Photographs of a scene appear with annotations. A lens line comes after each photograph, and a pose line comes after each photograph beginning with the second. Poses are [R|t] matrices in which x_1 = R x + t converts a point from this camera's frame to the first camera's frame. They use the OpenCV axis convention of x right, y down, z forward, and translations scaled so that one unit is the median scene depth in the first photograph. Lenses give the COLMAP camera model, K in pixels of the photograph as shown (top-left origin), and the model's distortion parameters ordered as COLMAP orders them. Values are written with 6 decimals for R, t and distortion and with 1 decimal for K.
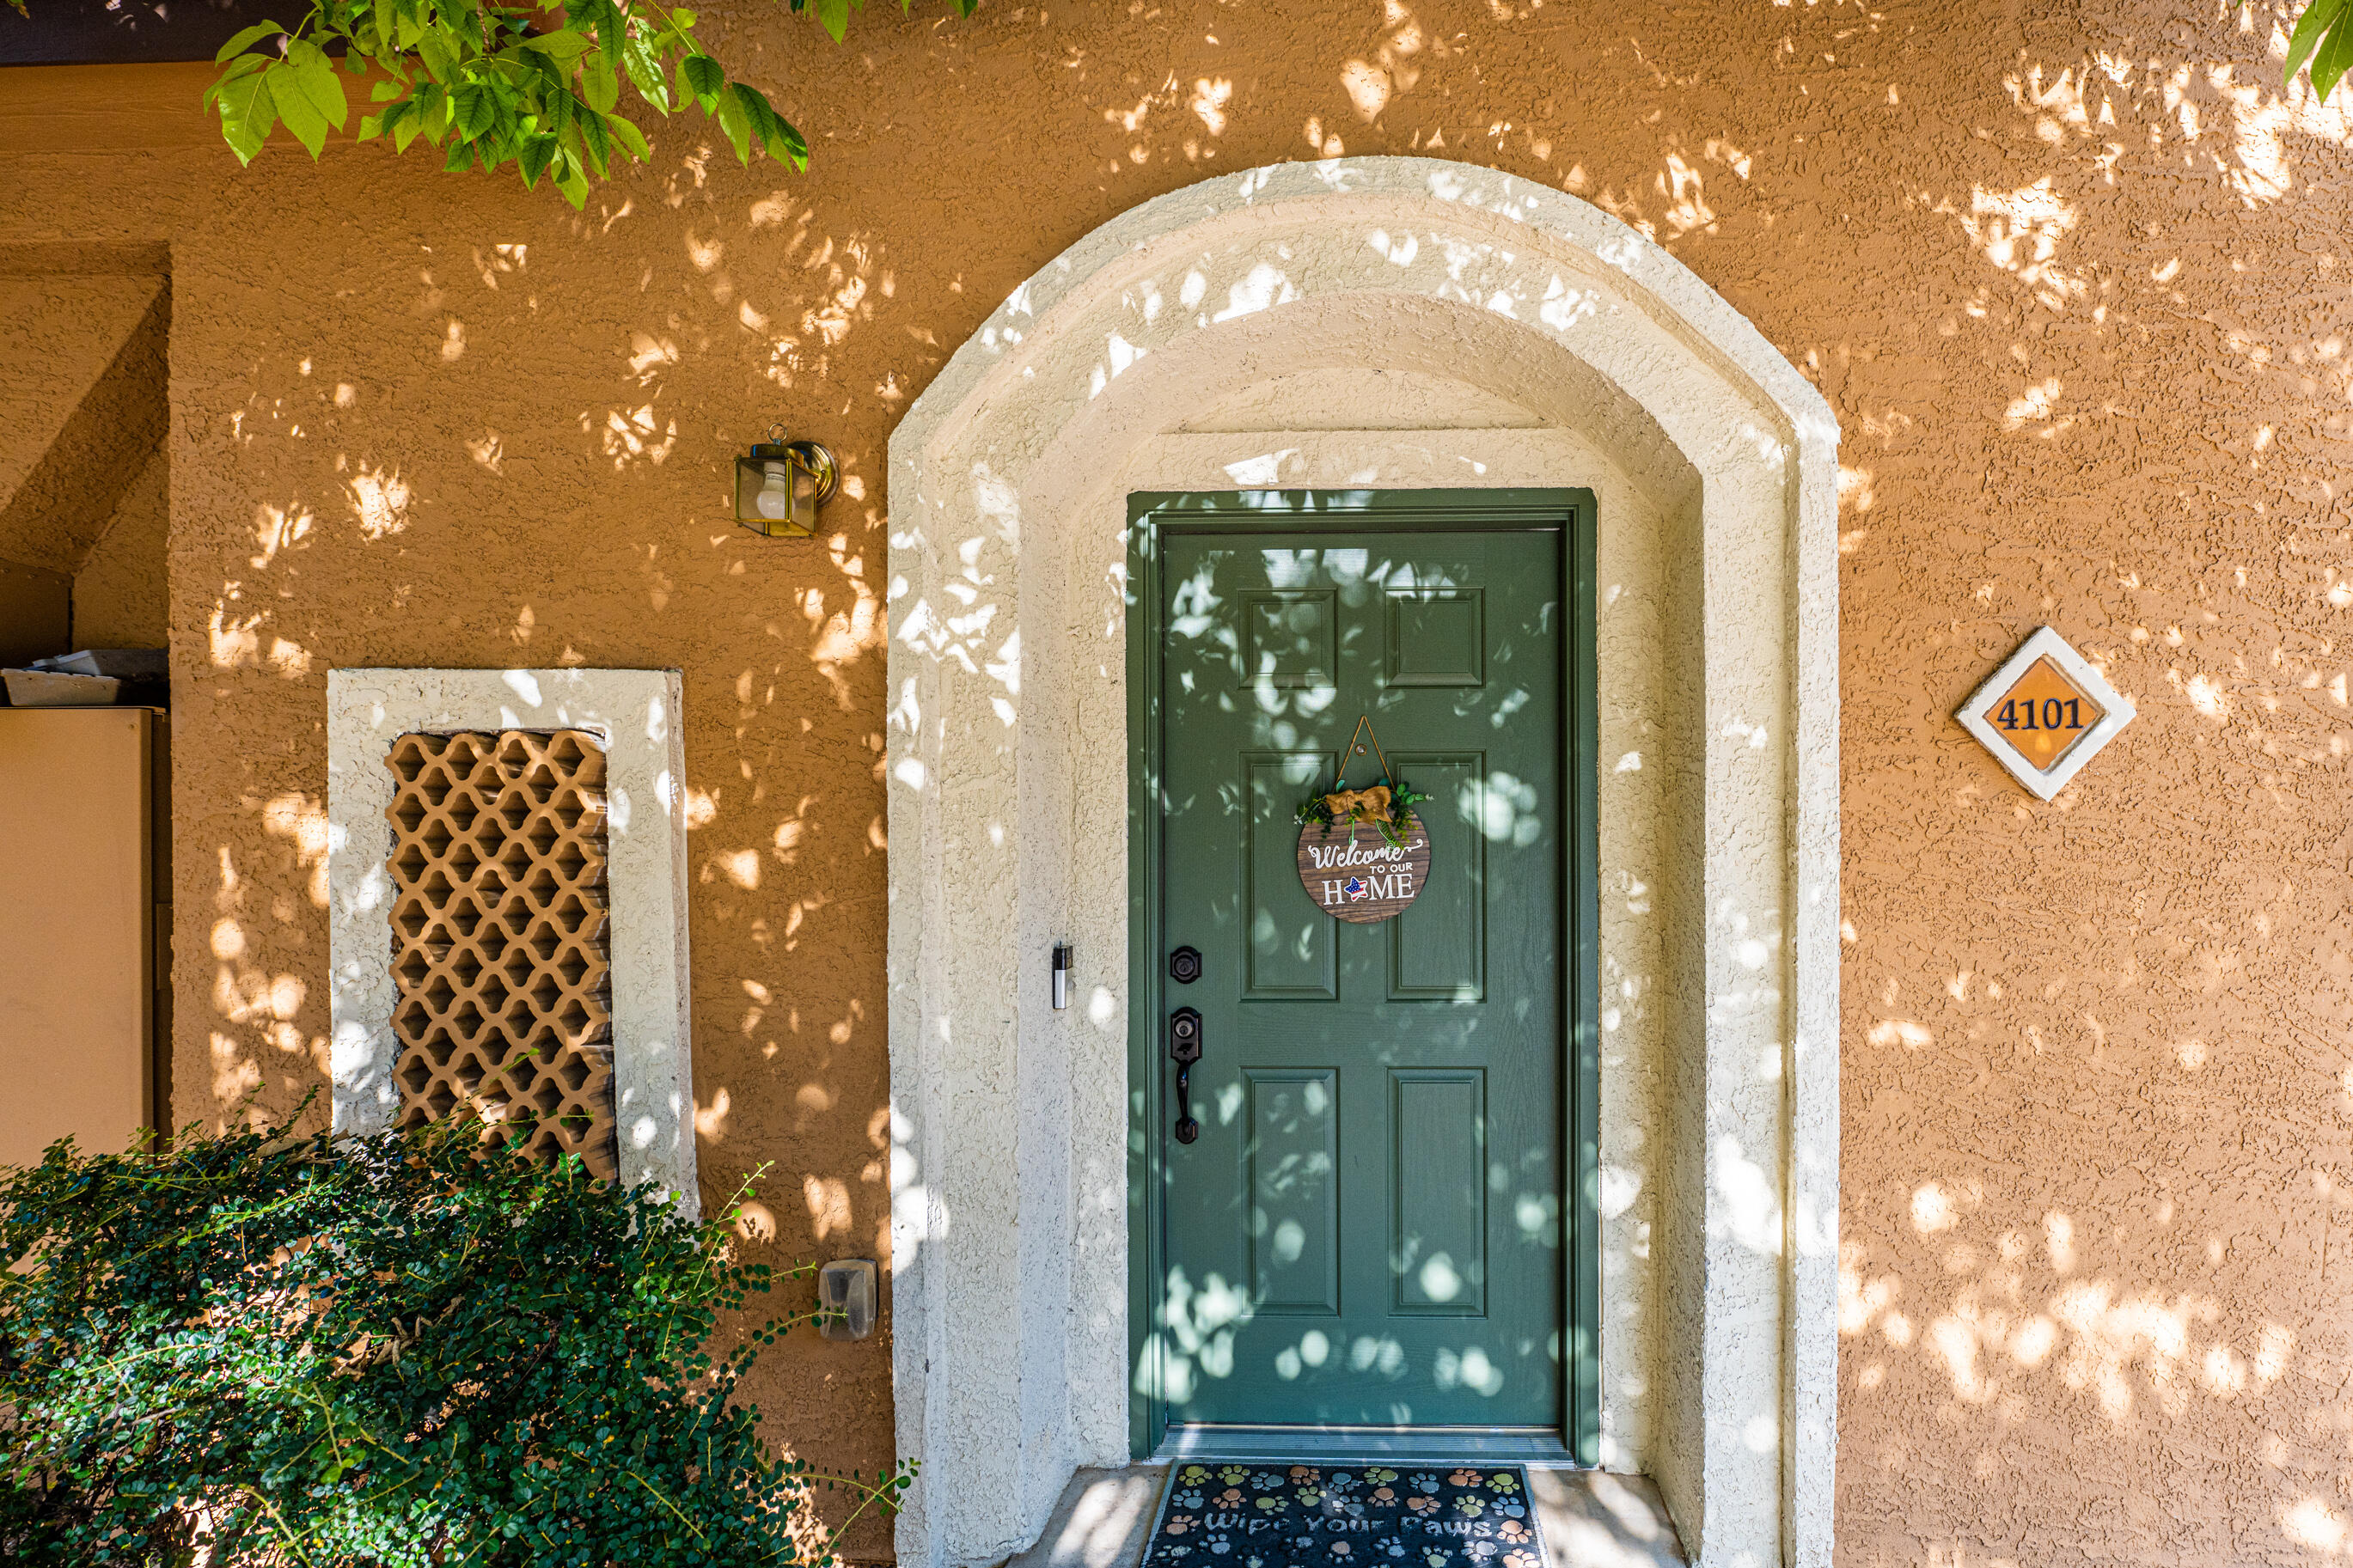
lens RADIAL K [[1058.8, 0, 1176.8], [0, 1058.8, 843.0], [0, 0, 1]] dist [-0.005076, -0.000499]
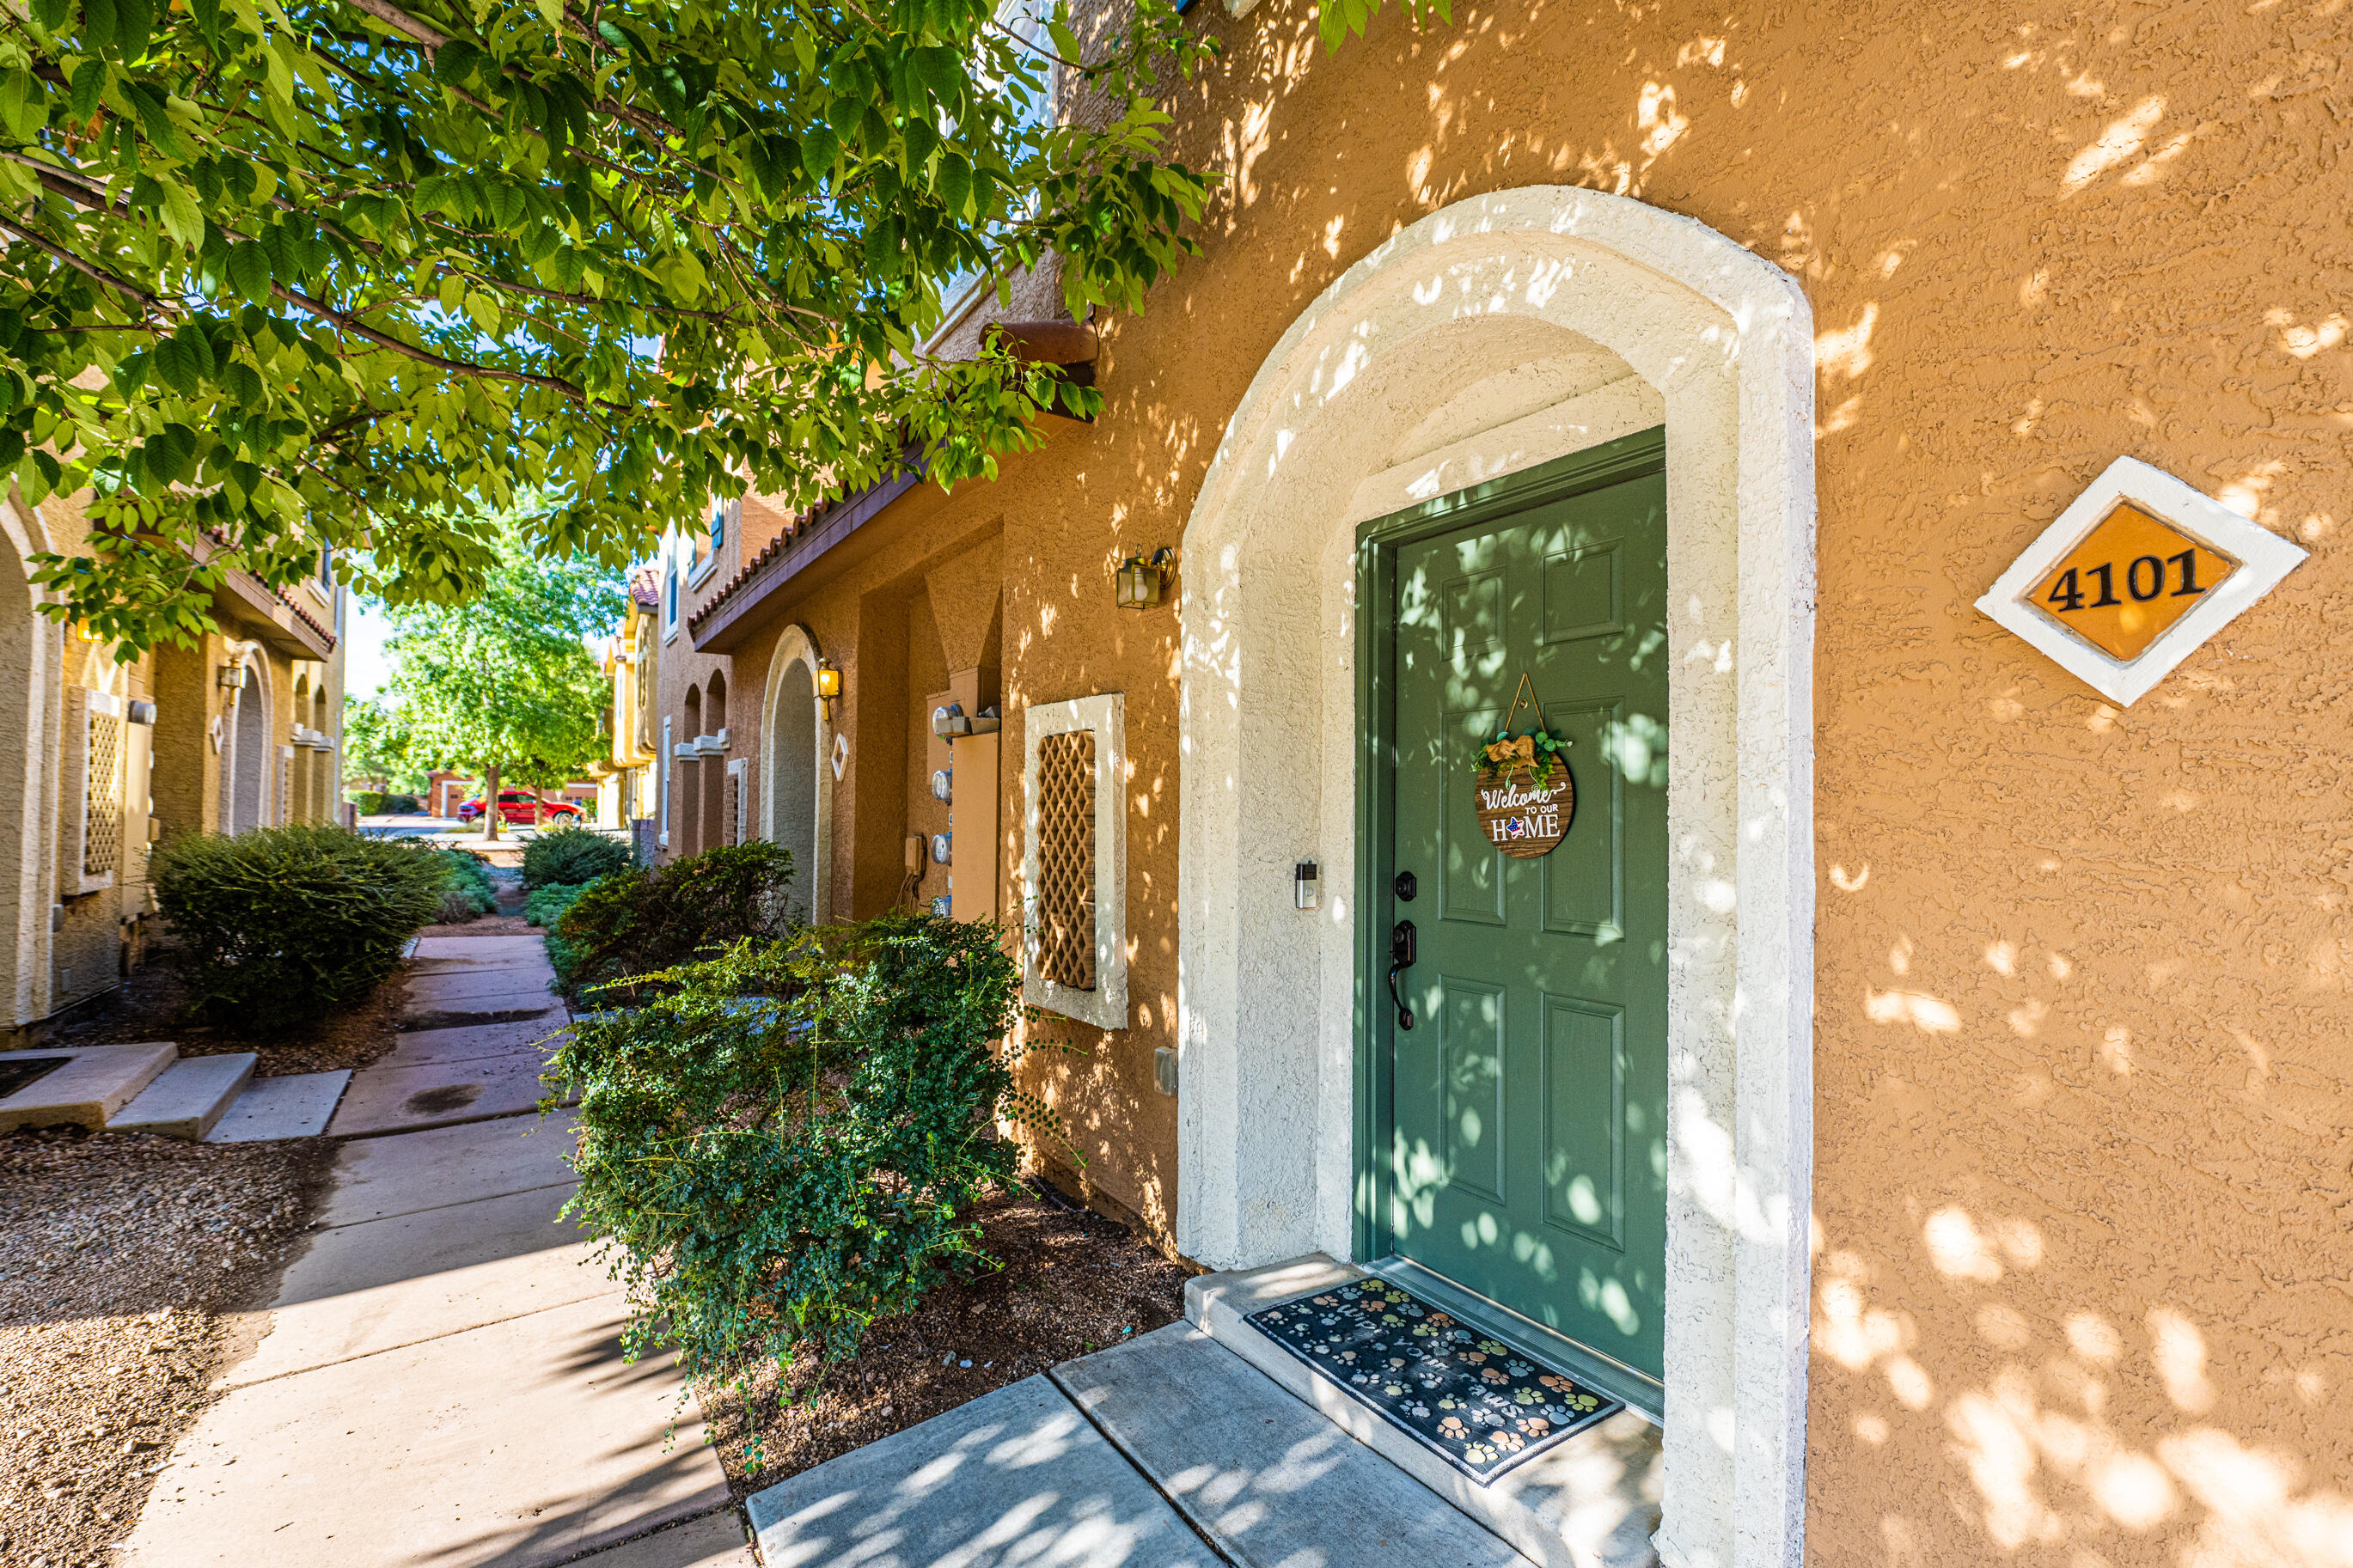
lens RADIAL K [[937.9, 0, 1185.0], [0, 937.9, 791.8], [0, 0, 1]] dist [-0.002593, -0.000354]
pose [[0.623527, -0.009472, -0.781745, 0.776751], [-0.007831, 0.999801, -0.018361, 0.028193], [0.781763, 0.017570, 0.623328, 0.110597]]
